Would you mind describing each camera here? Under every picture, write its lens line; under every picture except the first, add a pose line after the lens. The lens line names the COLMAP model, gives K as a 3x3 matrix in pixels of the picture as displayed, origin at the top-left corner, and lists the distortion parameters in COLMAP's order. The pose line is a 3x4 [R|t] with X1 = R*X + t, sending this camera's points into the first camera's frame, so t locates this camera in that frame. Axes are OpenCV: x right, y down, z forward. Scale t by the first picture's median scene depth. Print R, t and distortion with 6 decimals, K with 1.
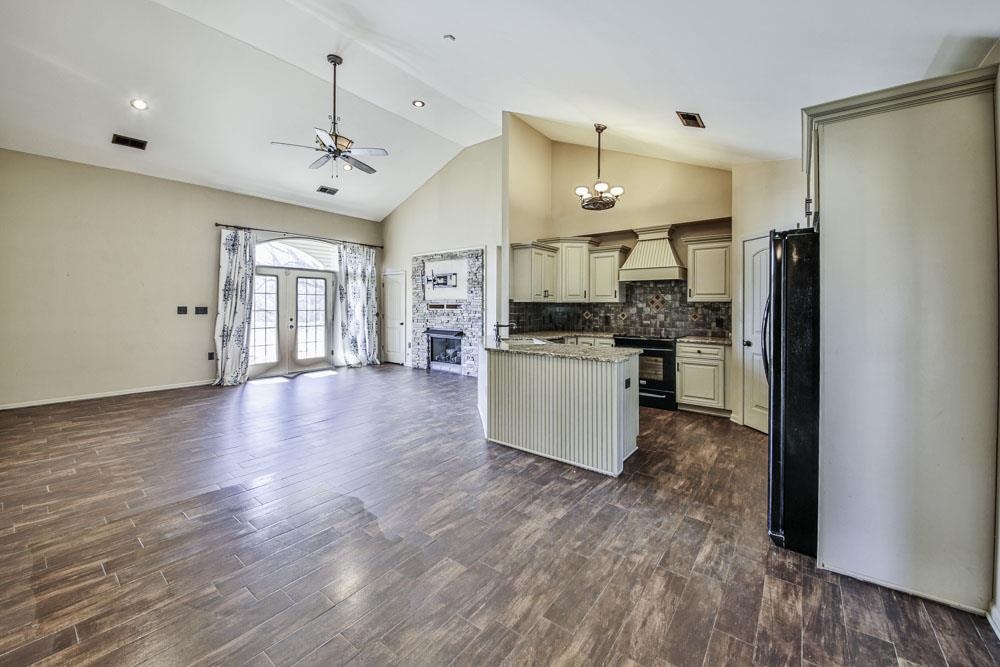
lens RADIAL K [[383.8, 0, 500.2], [0, 383.8, 311.4], [0, 0, 1]] dist [0.000004, -0.000012]
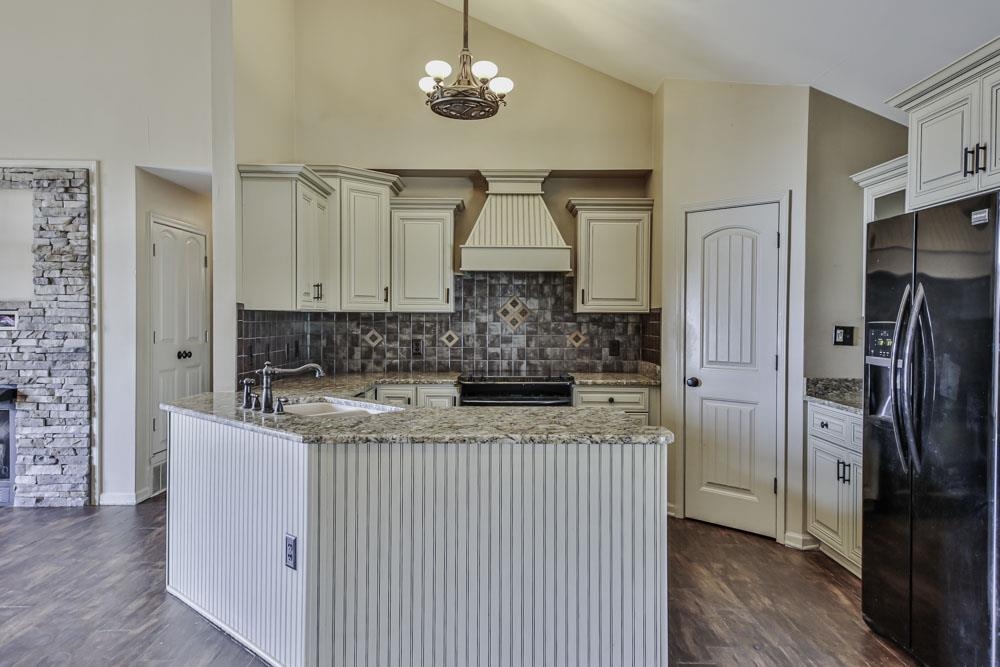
lens RADIAL K [[694.0, 0, 500.0], [0, 694.0, 333.5], [0, 0, 1]] dist [0.063009, -0.001051]
pose [[0.788264, -0.012269, 0.615215, -0.204826], [0.007167, 0.999916, 0.010759, -0.005146], [-0.615295, -0.004072, 0.788286, 0.243886]]
